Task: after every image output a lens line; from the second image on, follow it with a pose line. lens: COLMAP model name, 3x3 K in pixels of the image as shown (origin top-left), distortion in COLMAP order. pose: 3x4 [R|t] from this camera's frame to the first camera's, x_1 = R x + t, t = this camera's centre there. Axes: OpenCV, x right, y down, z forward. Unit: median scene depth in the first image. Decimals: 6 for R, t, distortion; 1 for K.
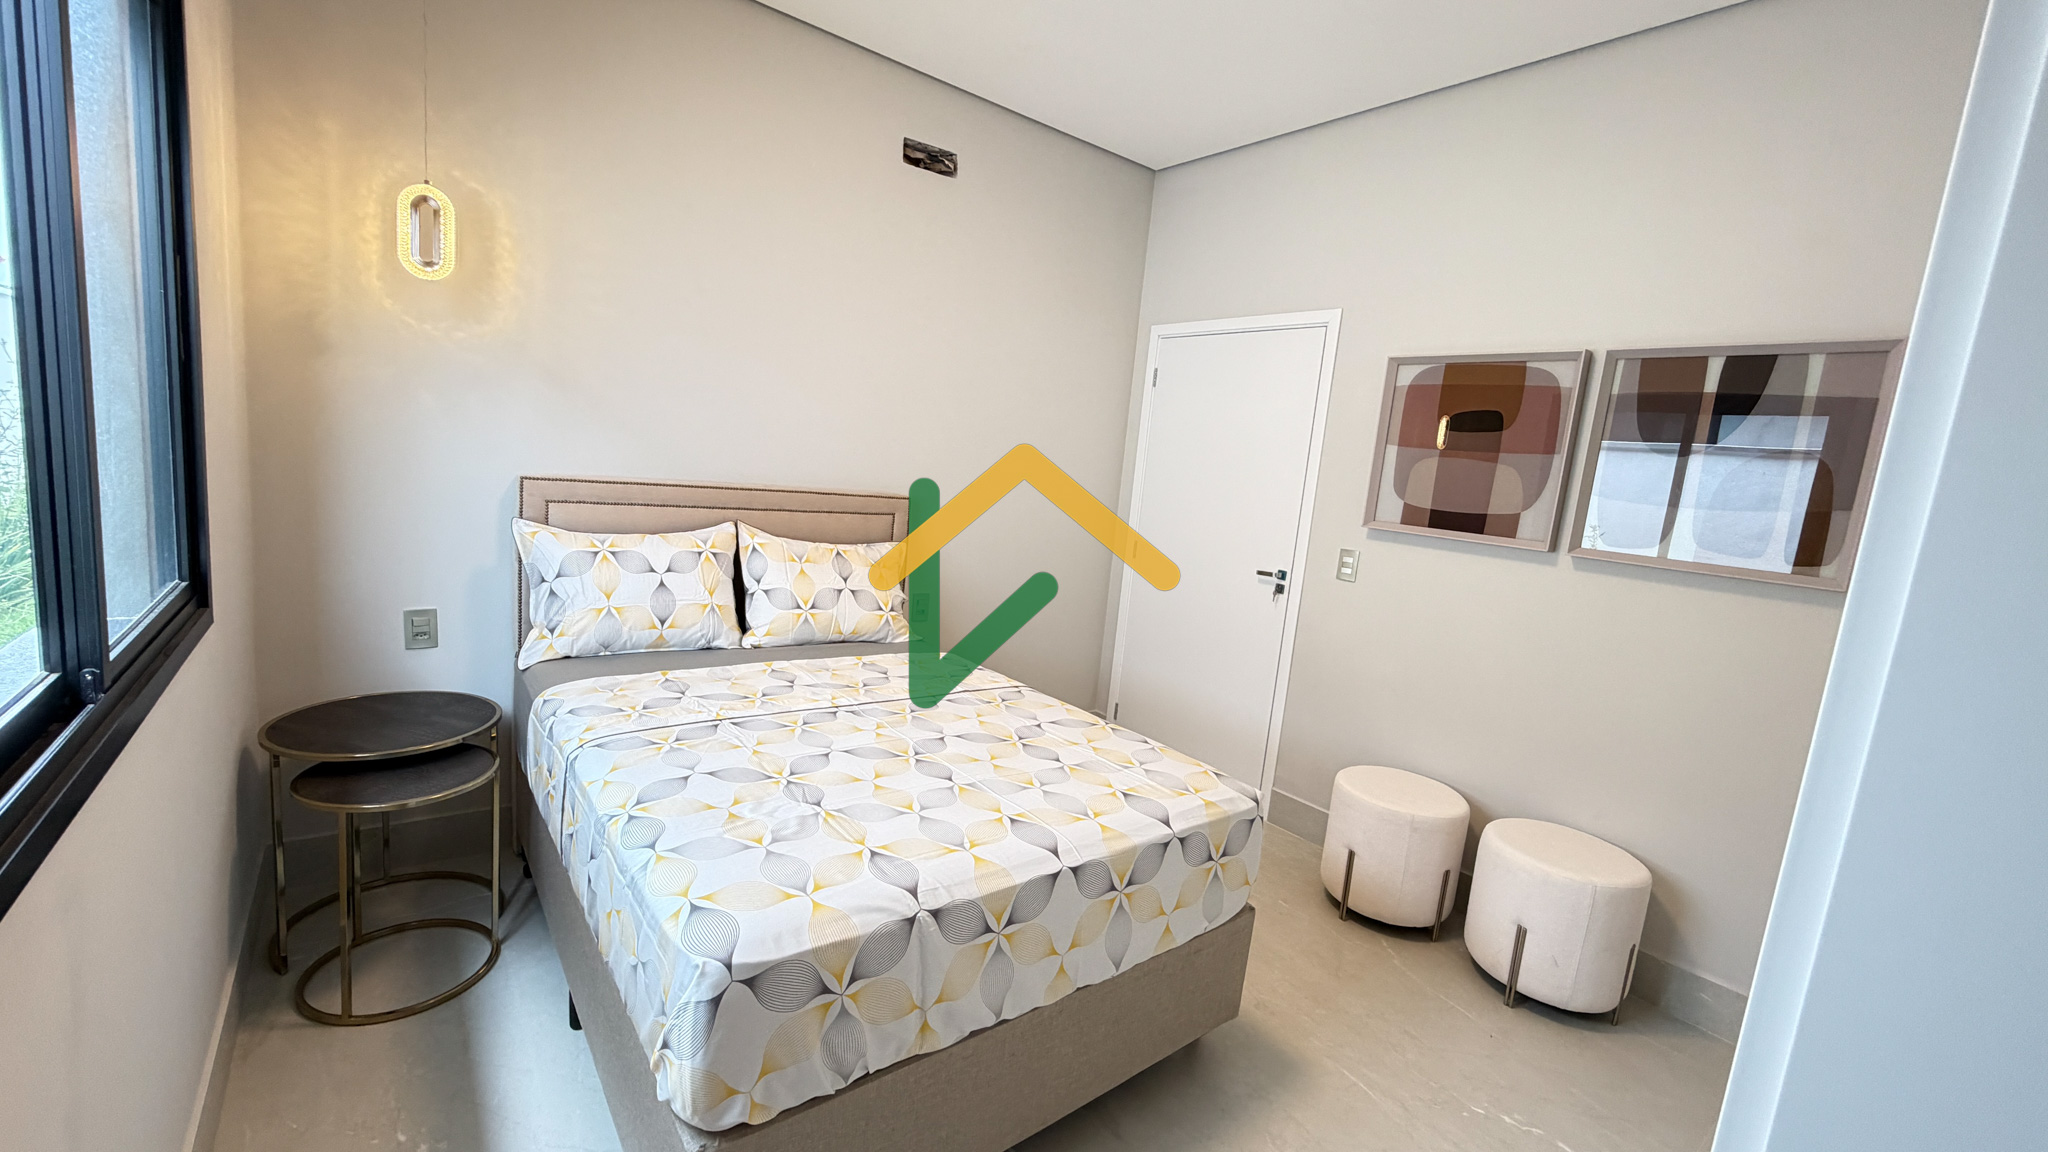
lens RADIAL K [[816.0, 0, 1016.6], [0, 816.0, 572.4], [0, 0, 1]] dist [0.000831, 0.000184]
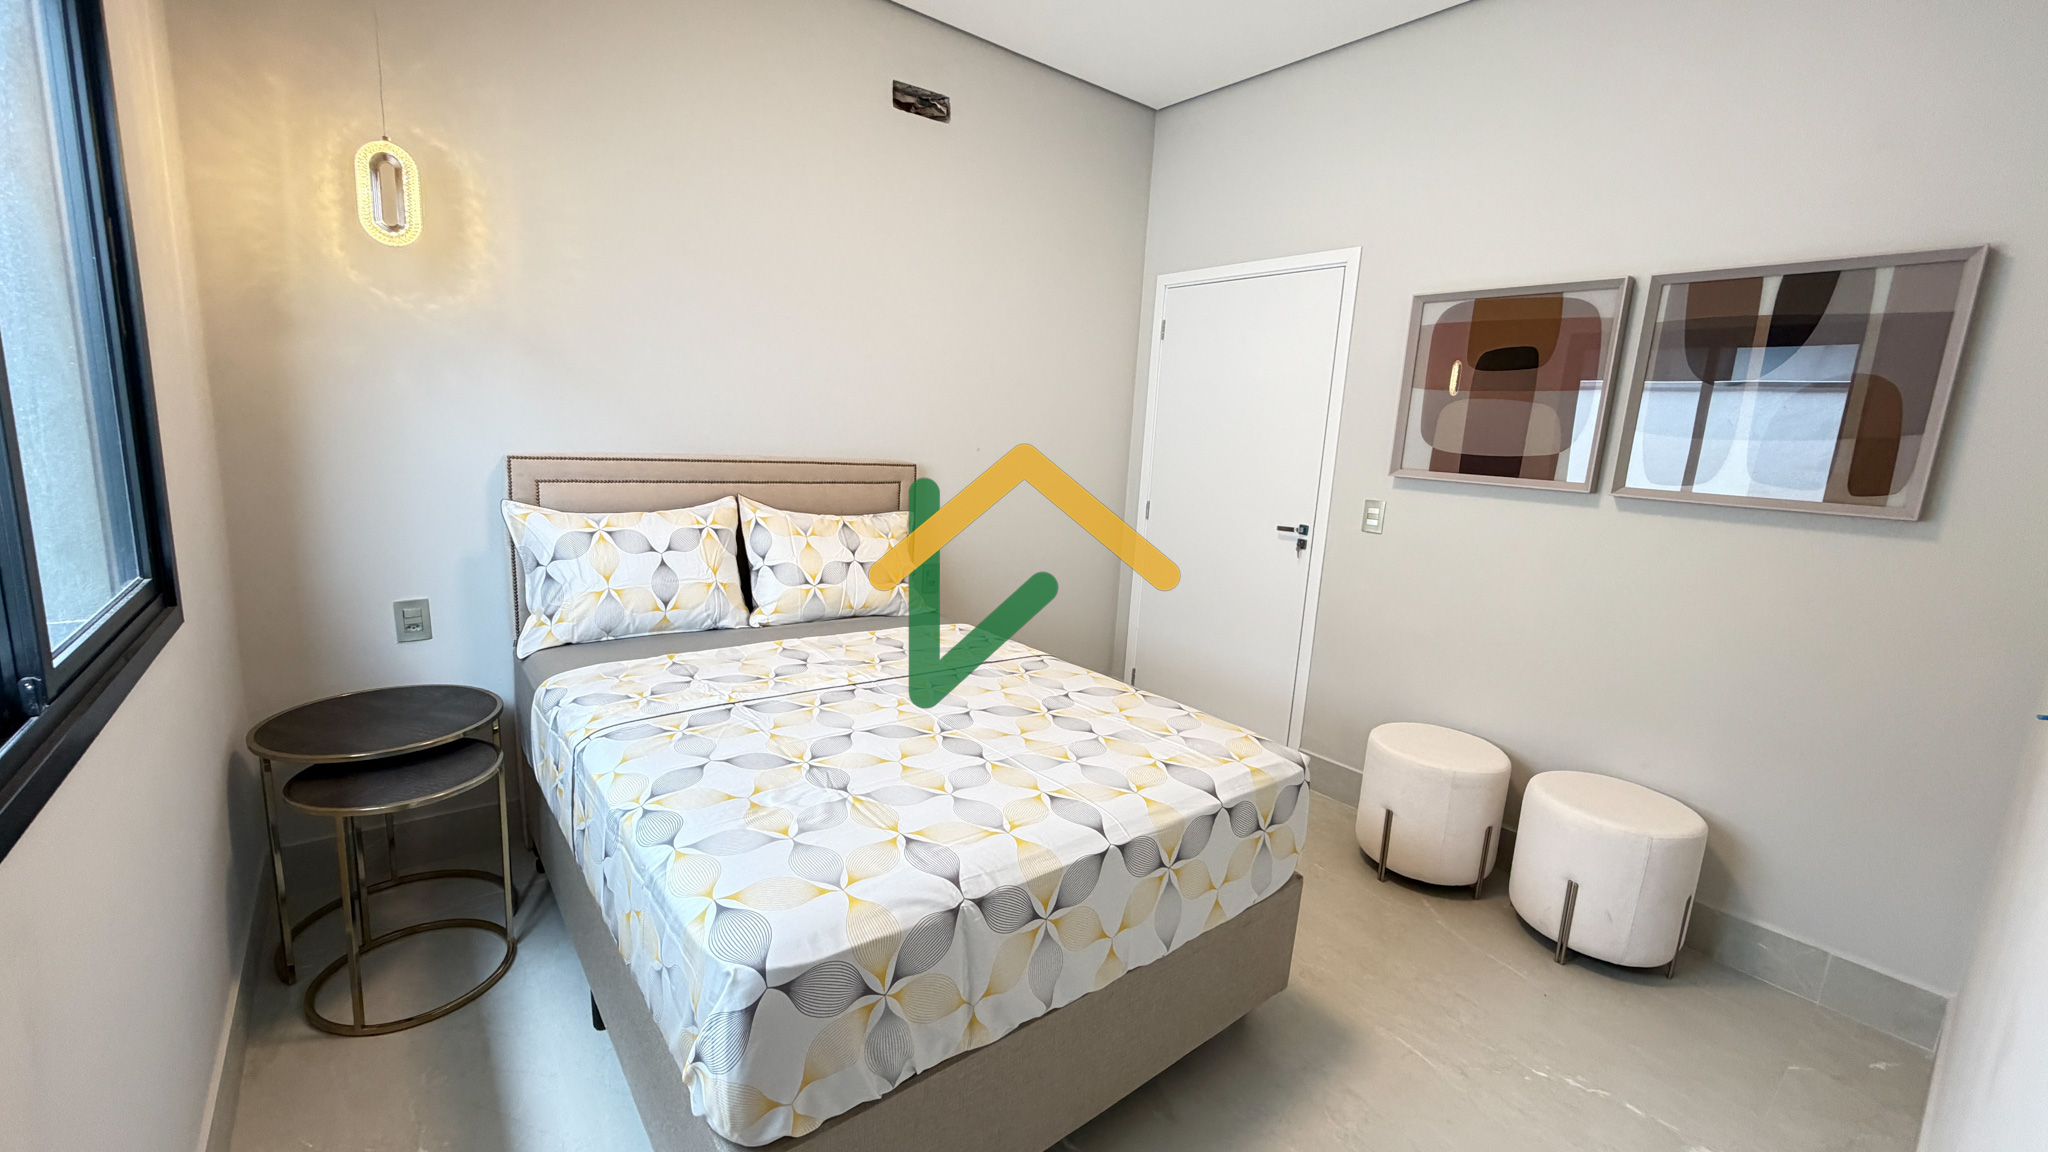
lens RADIAL K [[816.0, 0, 1016.6], [0, 816.0, 572.4], [0, 0, 1]] dist [0.000831, 0.000184]
pose [[0.999210, -0.039714, 0.001234, -0.026392], [0.039641, 0.998515, 0.037360, 0.006106], [-0.002716, -0.037282, 0.999301, 0.051995]]
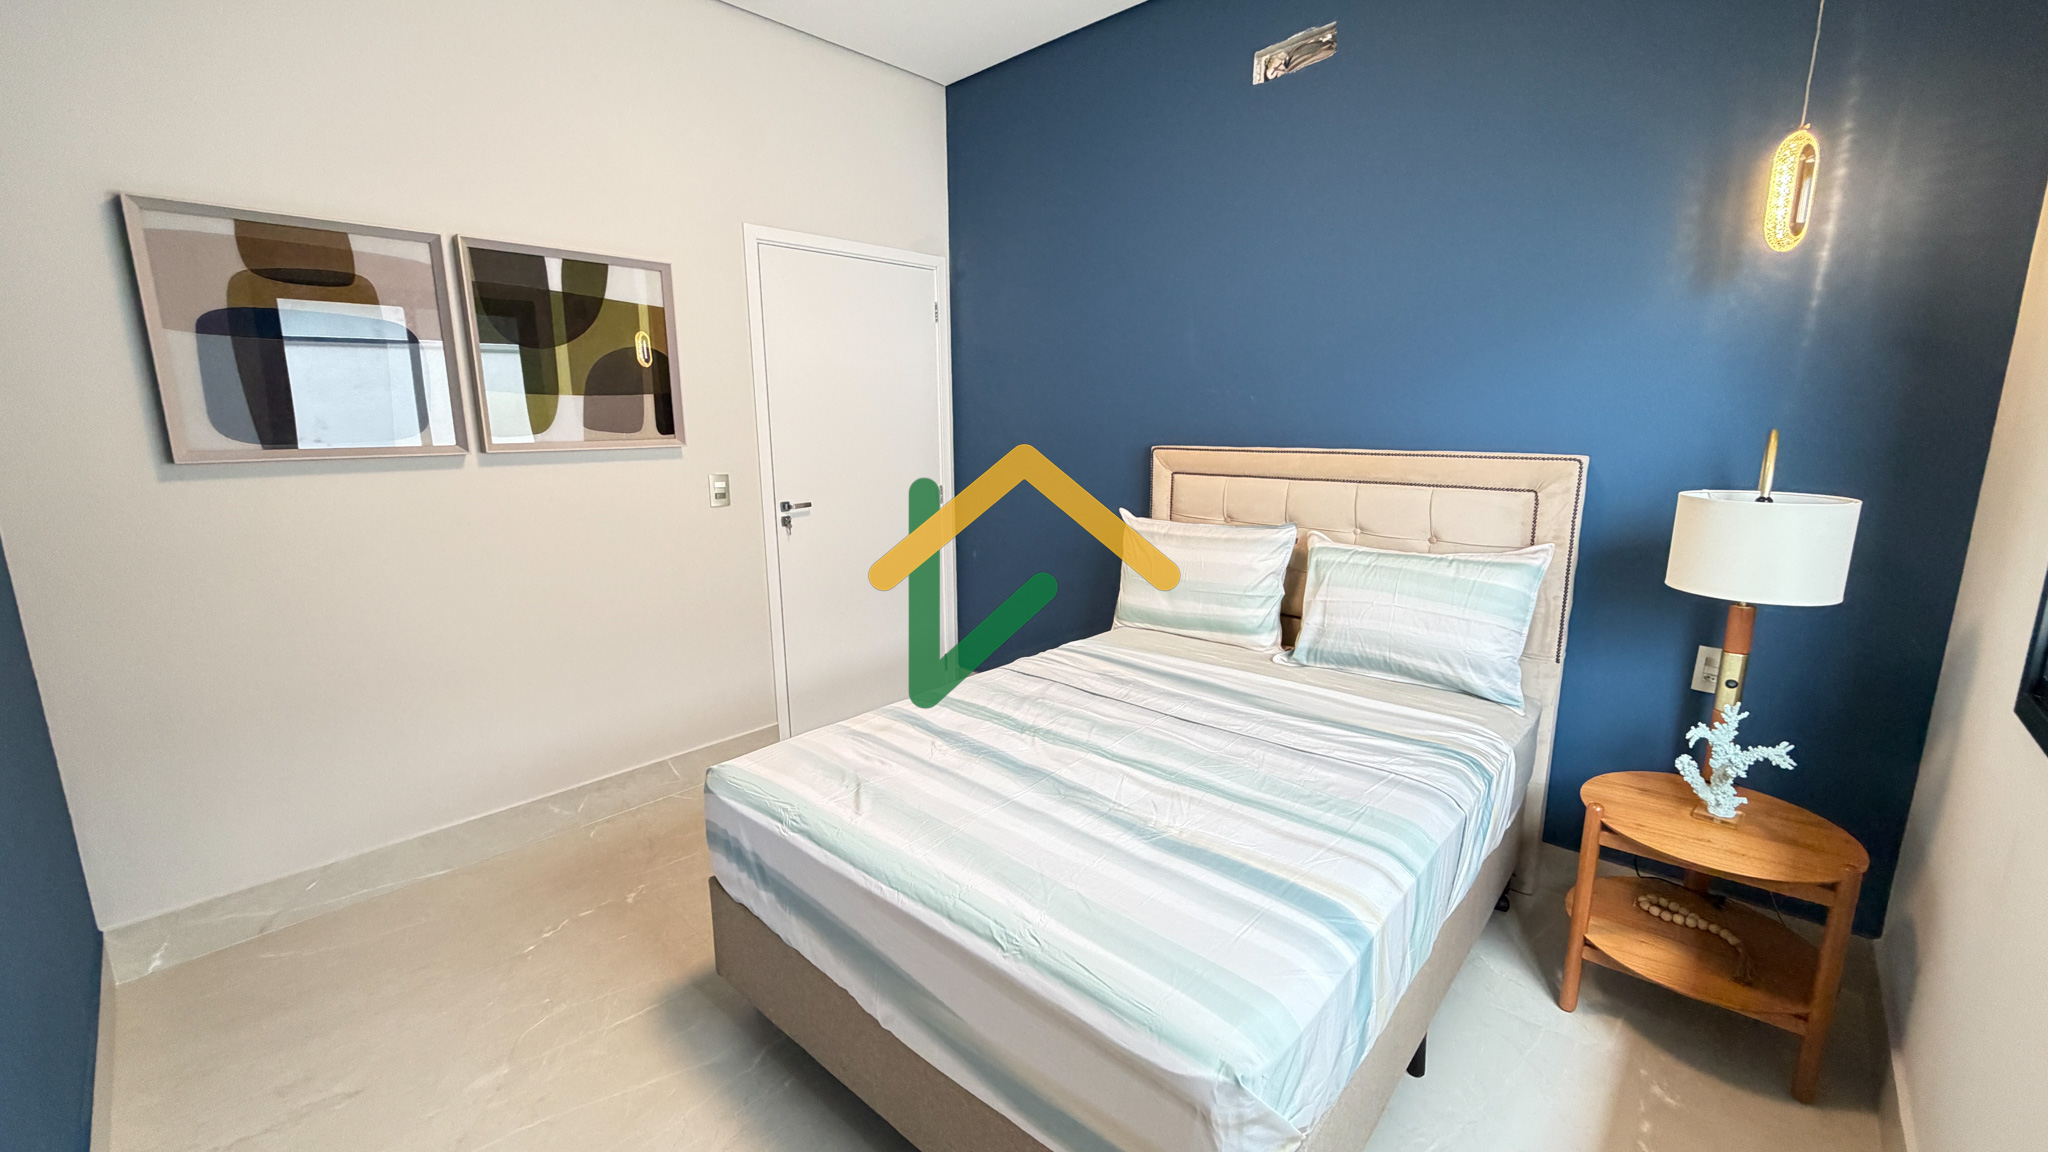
lens RADIAL K [[816.0, 0, 1016.6], [0, 816.0, 572.4], [0, 0, 1]] dist [0.000831, 0.000184]
pose [[-0.161592, -0.286420, 0.944379, -0.428699], [0.128615, 0.942681, 0.307913, -0.120755], [-0.978441, 0.171218, -0.115491, 0.585743]]
